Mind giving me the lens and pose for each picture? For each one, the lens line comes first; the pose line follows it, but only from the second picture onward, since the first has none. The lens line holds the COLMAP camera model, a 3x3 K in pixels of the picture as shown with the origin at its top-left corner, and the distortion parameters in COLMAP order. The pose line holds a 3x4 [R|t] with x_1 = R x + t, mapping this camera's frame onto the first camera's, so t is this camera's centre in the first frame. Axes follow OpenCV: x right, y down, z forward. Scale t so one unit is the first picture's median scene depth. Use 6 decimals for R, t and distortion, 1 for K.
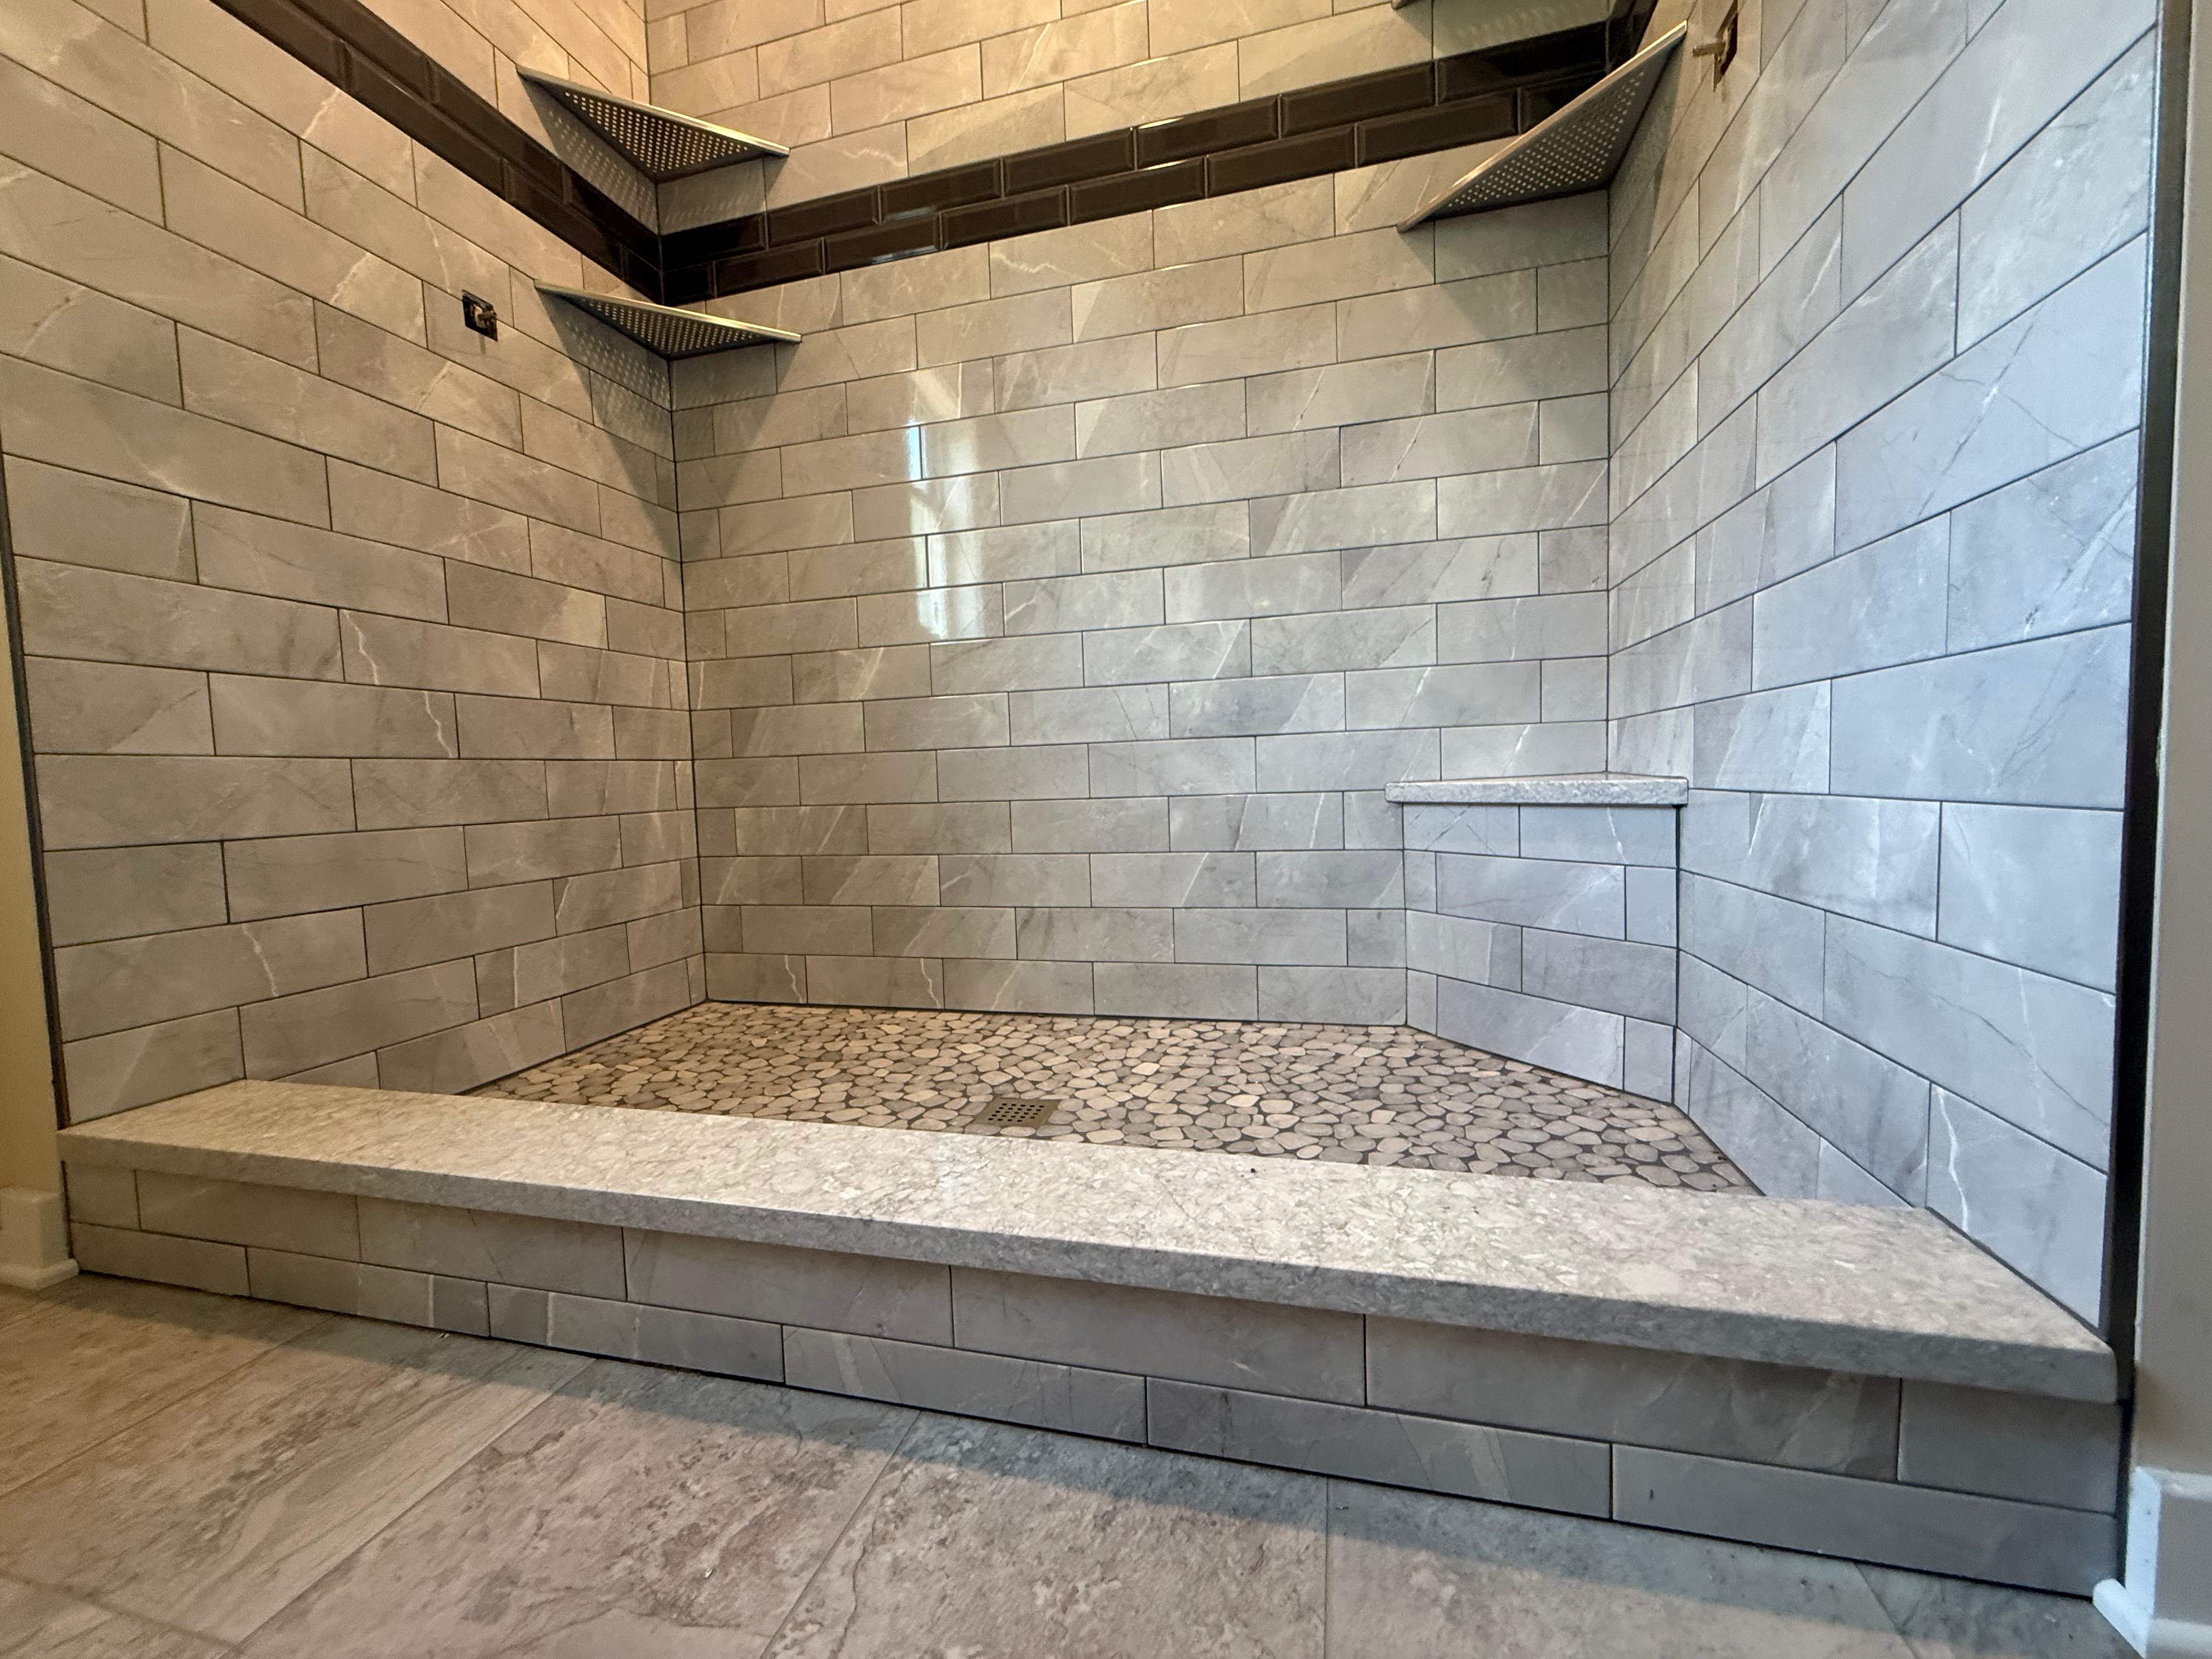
lens RADIAL K [[880.2, 0, 1101.6], [0, 880.2, 832.3], [0, 0, 1]] dist [0.000689, -0.000122]
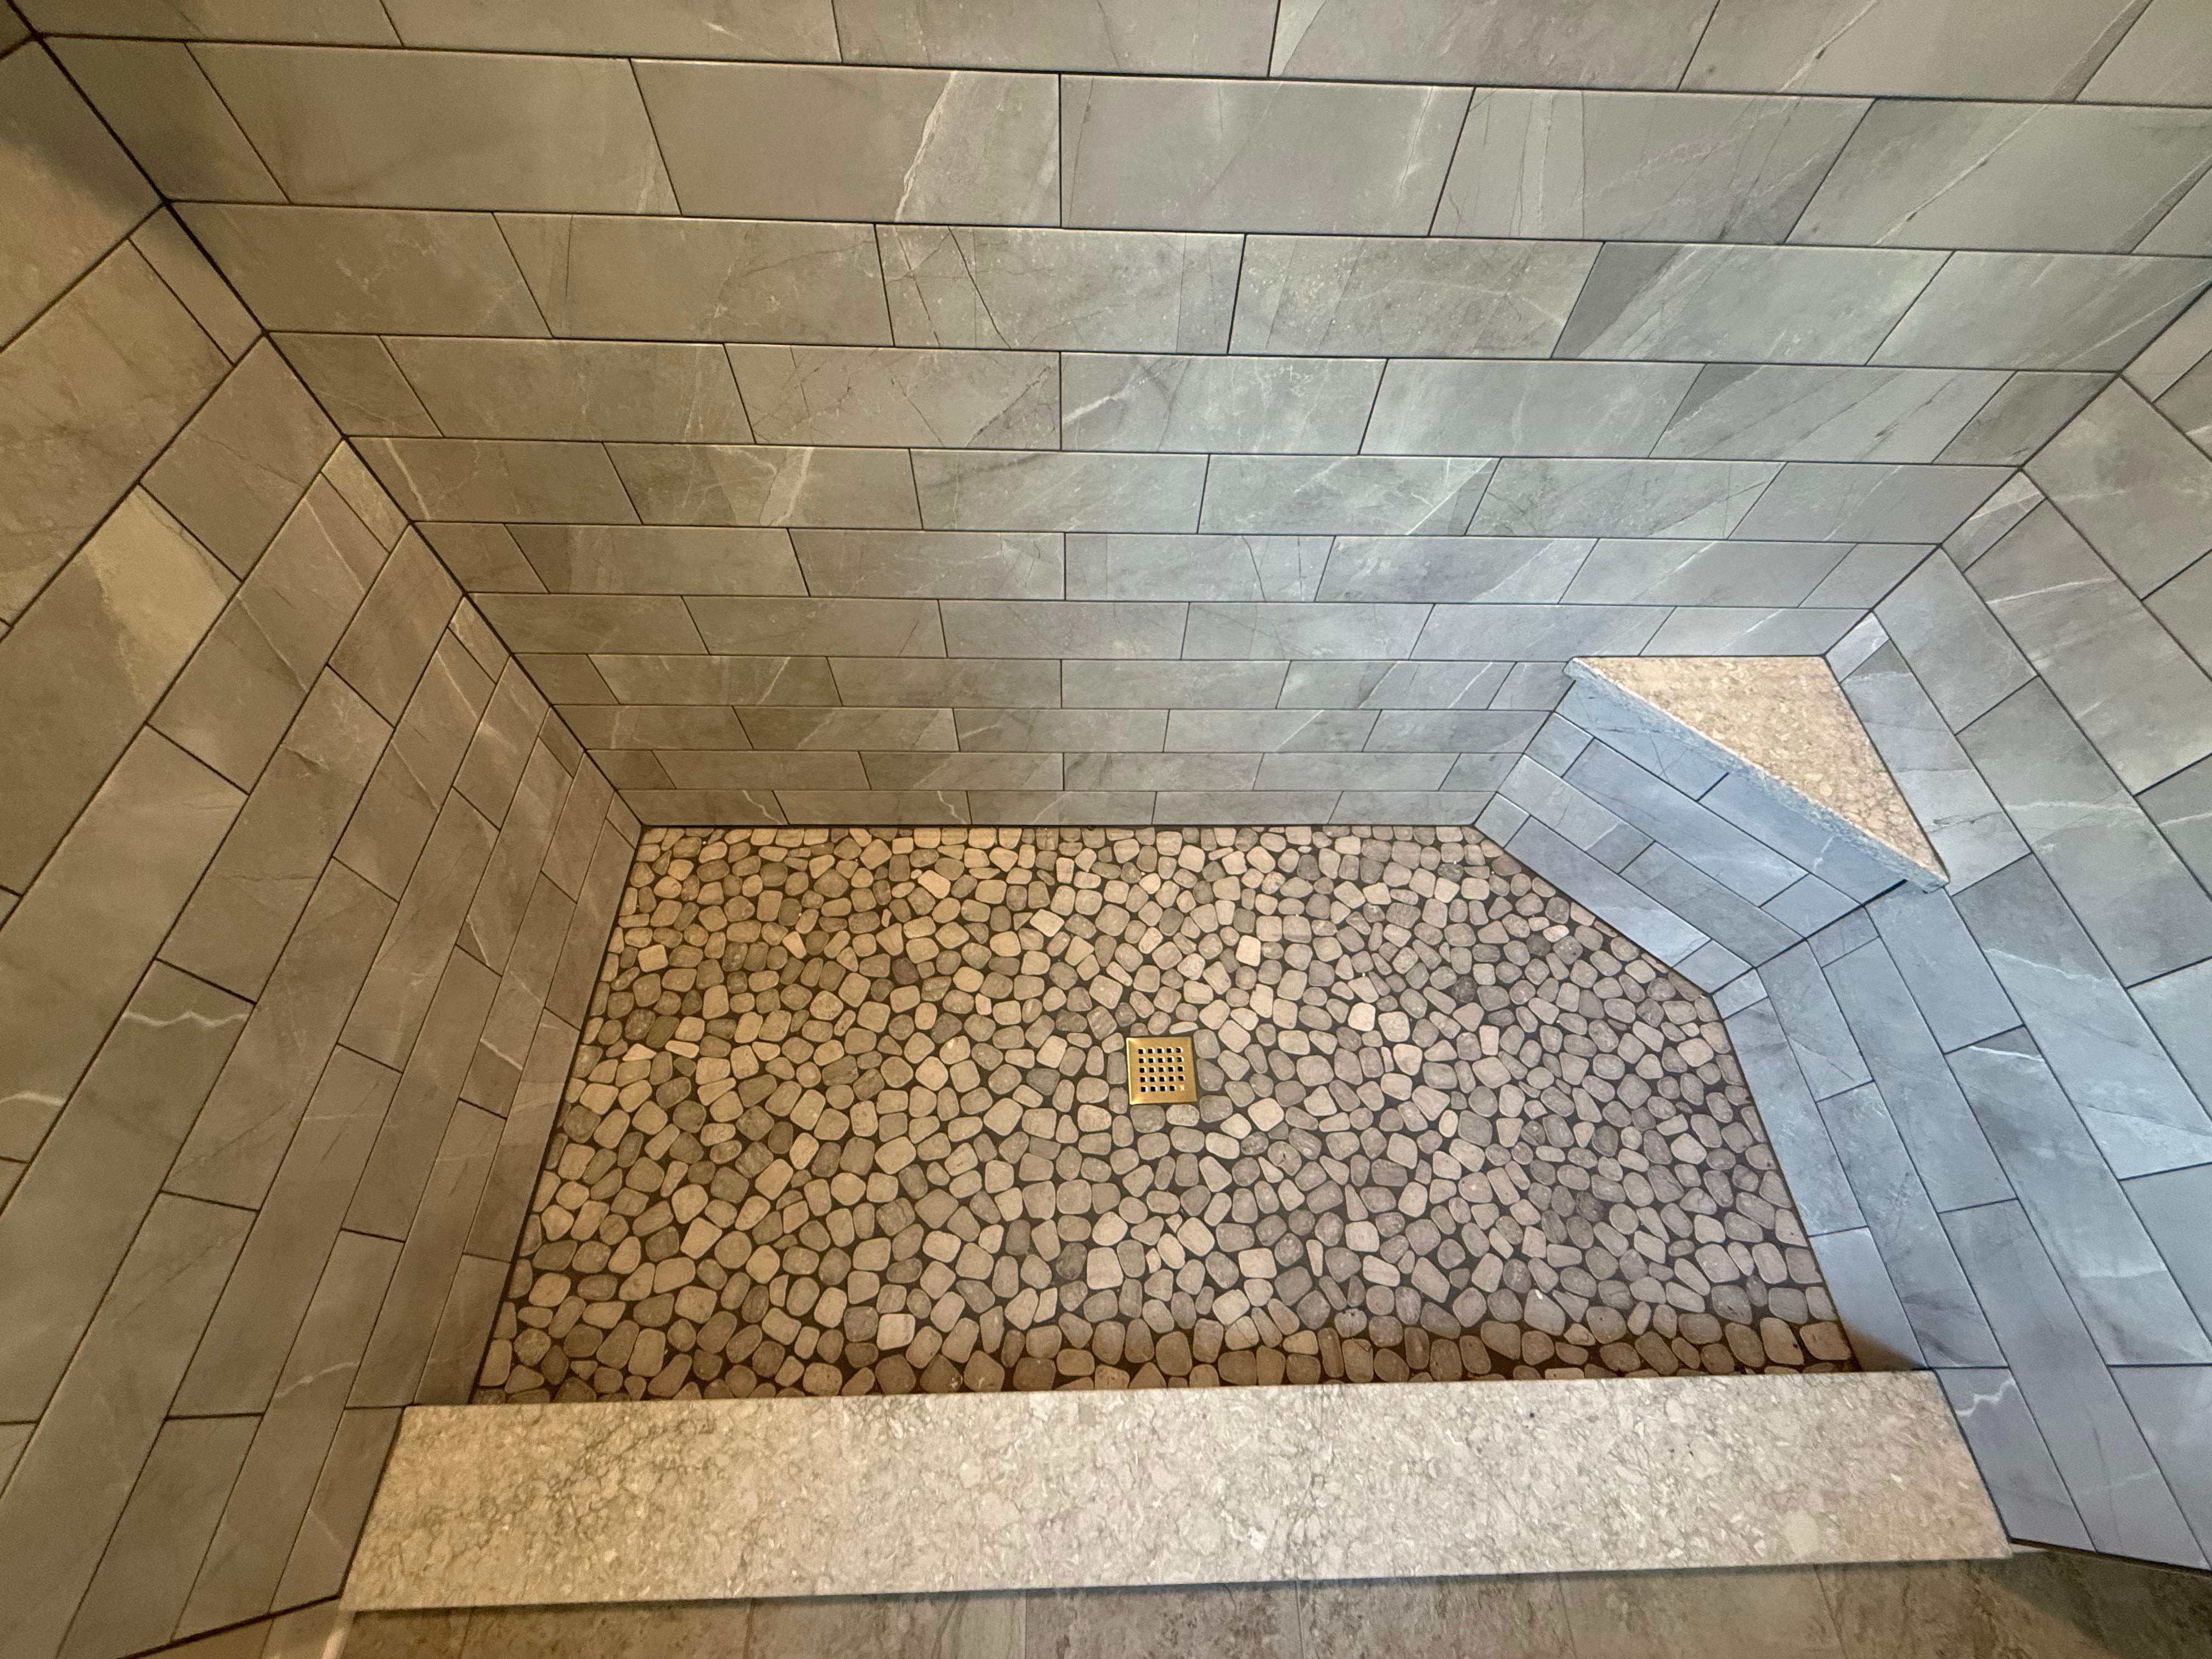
lens RADIAL K [[880.2, 0, 1102.4], [0, 880.2, 832.4], [0, 0, 1]] dist [0.000689, -0.000122]
pose [[0.959526, -0.199098, 0.199173, -0.286821], [-0.047403, 0.582966, 0.811113, -0.625494], [-0.277602, -0.787725, 0.549933, 0.607131]]
